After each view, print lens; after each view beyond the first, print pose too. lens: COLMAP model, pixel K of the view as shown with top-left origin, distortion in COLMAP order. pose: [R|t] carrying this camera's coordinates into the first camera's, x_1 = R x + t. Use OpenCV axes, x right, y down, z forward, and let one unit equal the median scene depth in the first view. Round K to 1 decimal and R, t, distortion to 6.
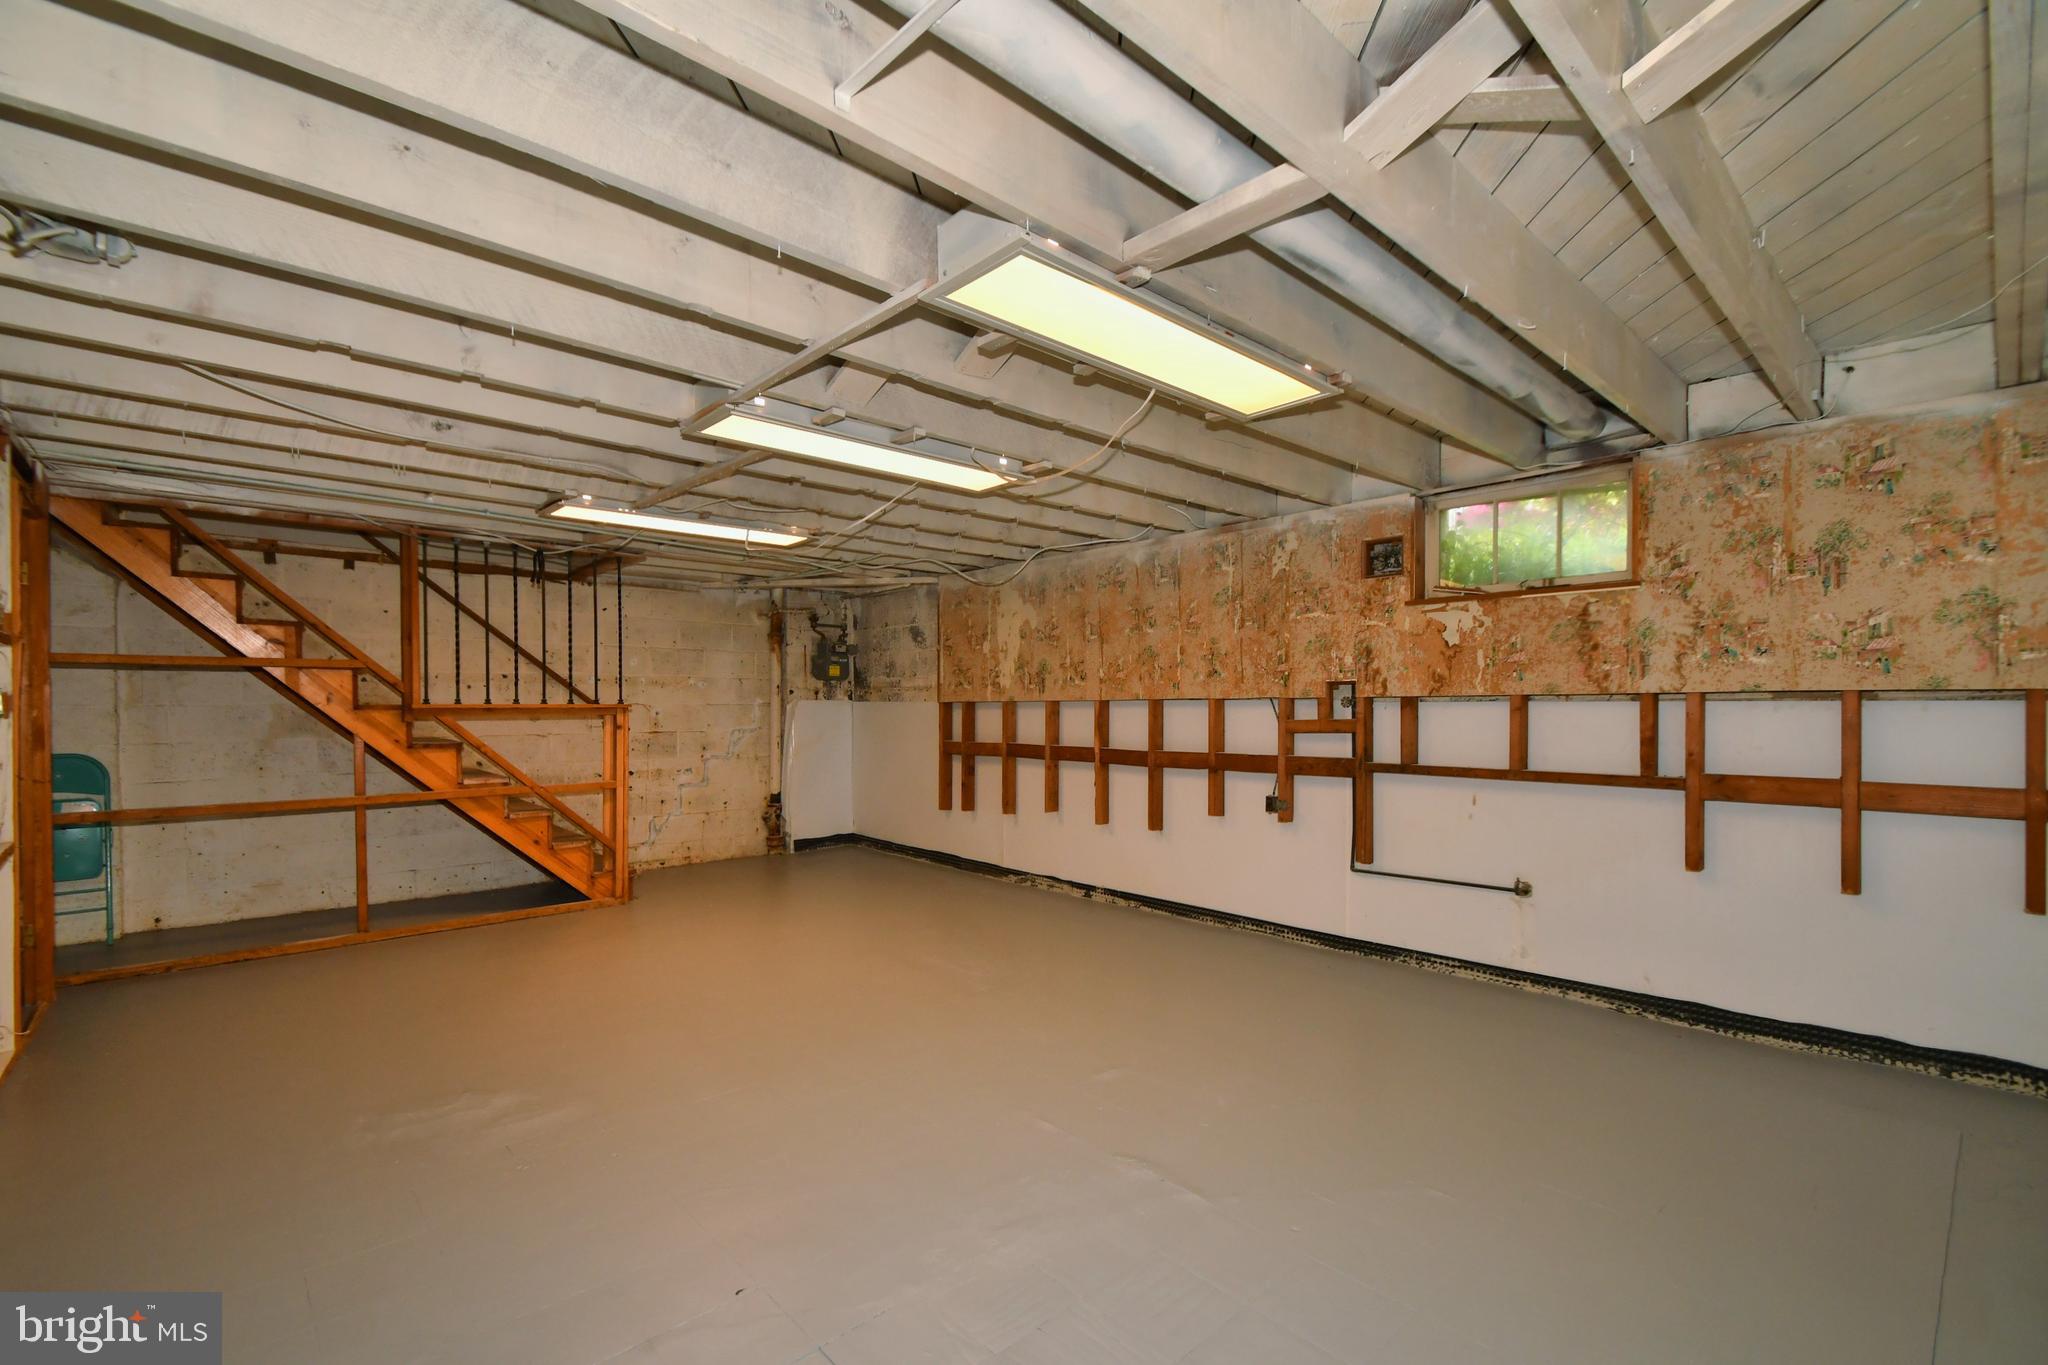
lens RADIAL K [[898.6, 0, 984.8], [0, 898.6, 705.8], [0, 0, 1]] dist [0.011199, -0.007920]
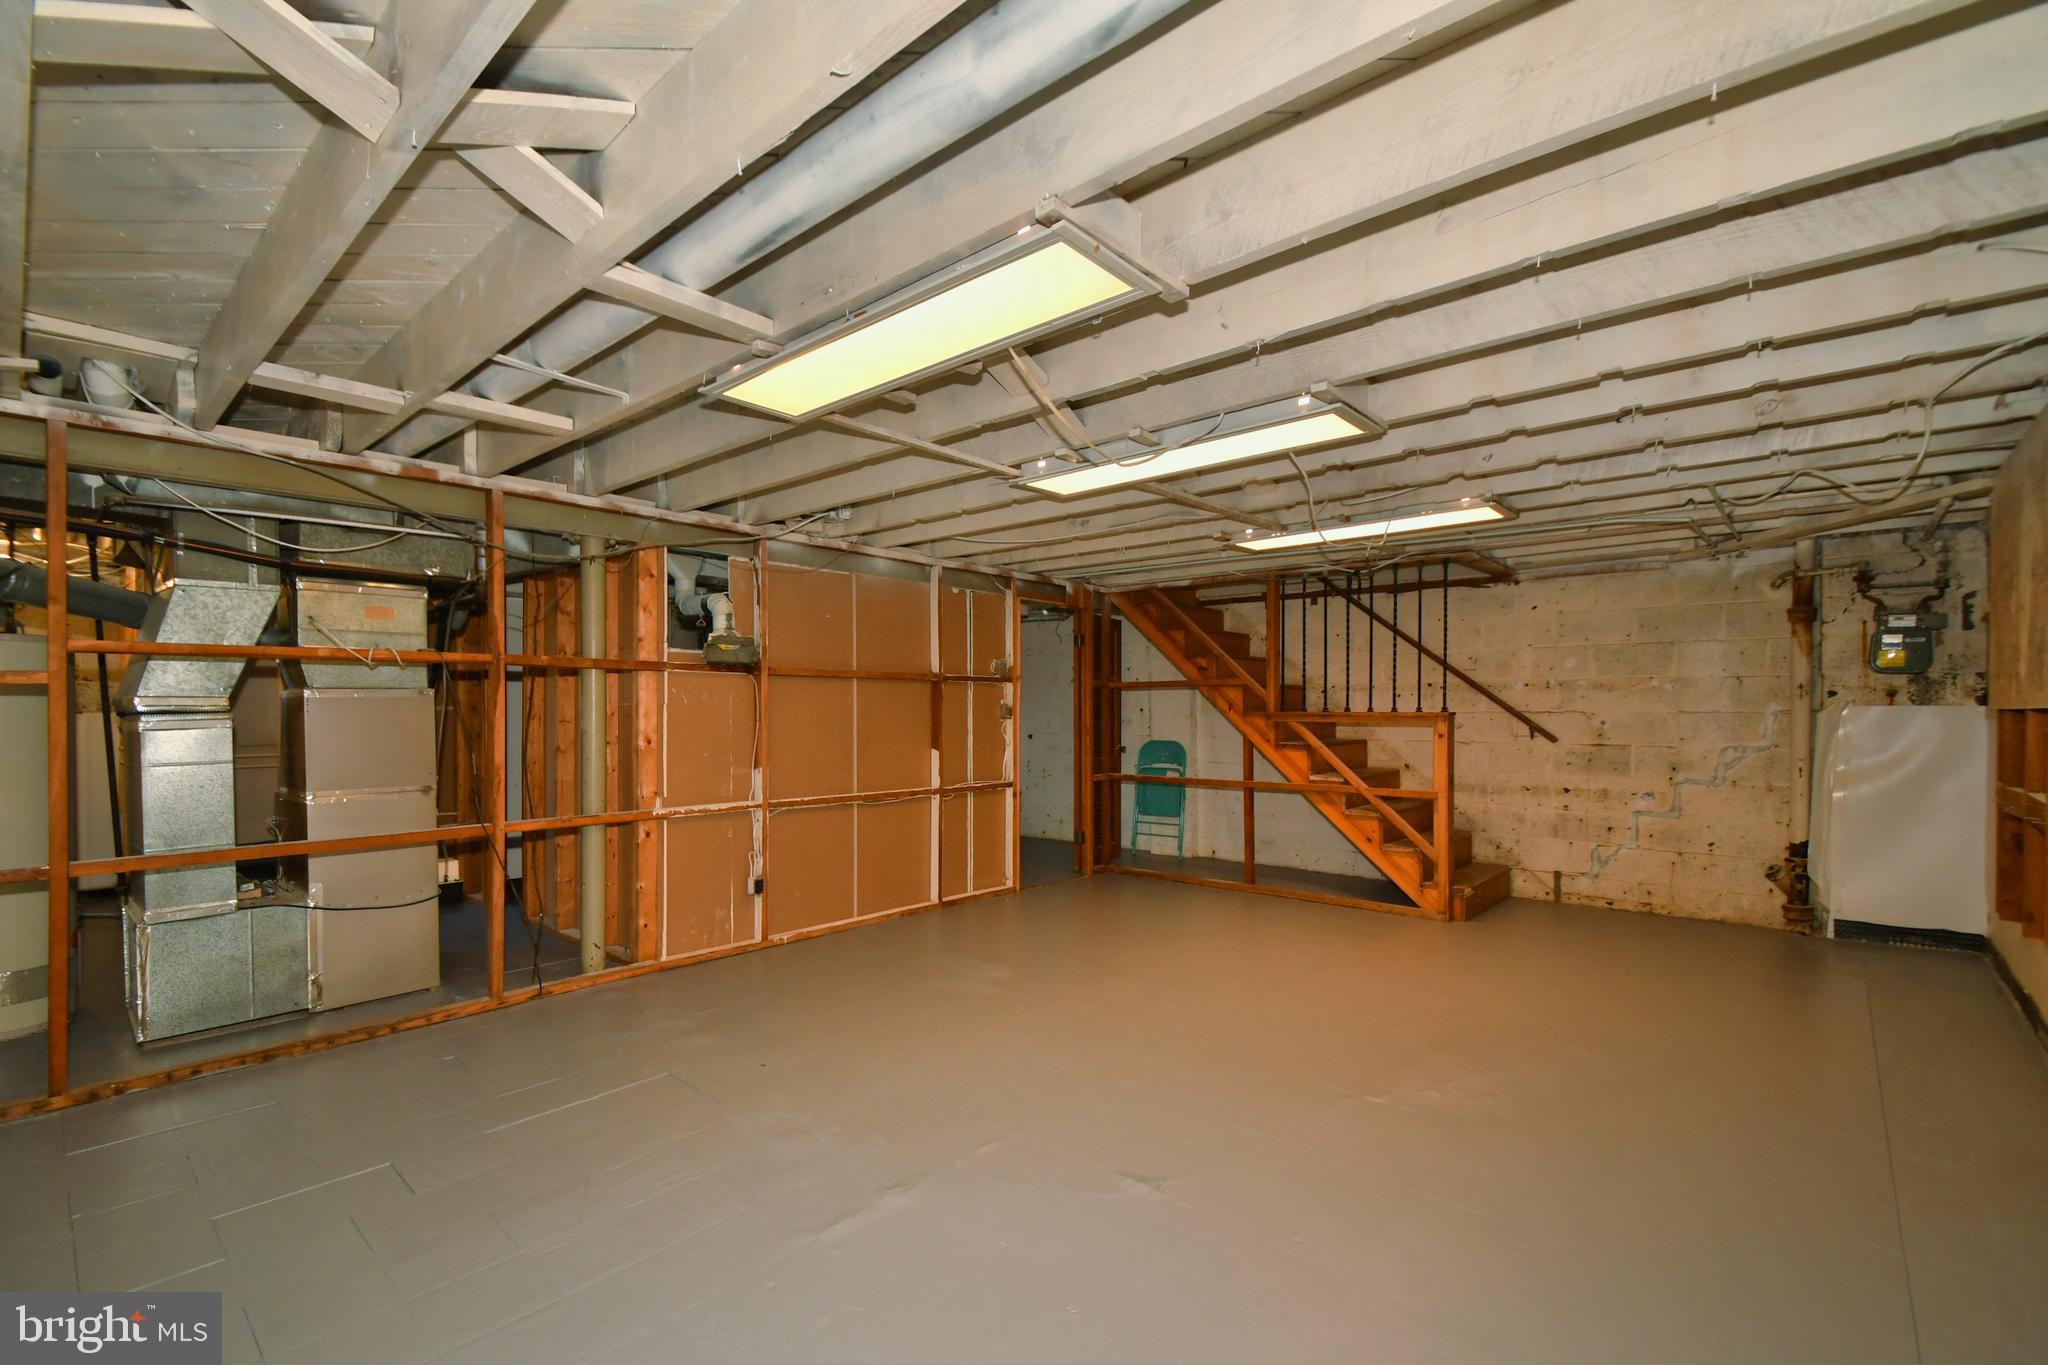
lens RADIAL K [[898.6, 0, 1019.8], [0, 898.6, 702.8], [0, 0, 1]] dist [0.011199, -0.007920]
pose [[0.105734, -0.006160, -0.994375, 0.413944], [-0.000151, 0.999981, -0.006211, -0.004704], [0.994394, 0.000807, 0.105732, 0.369555]]
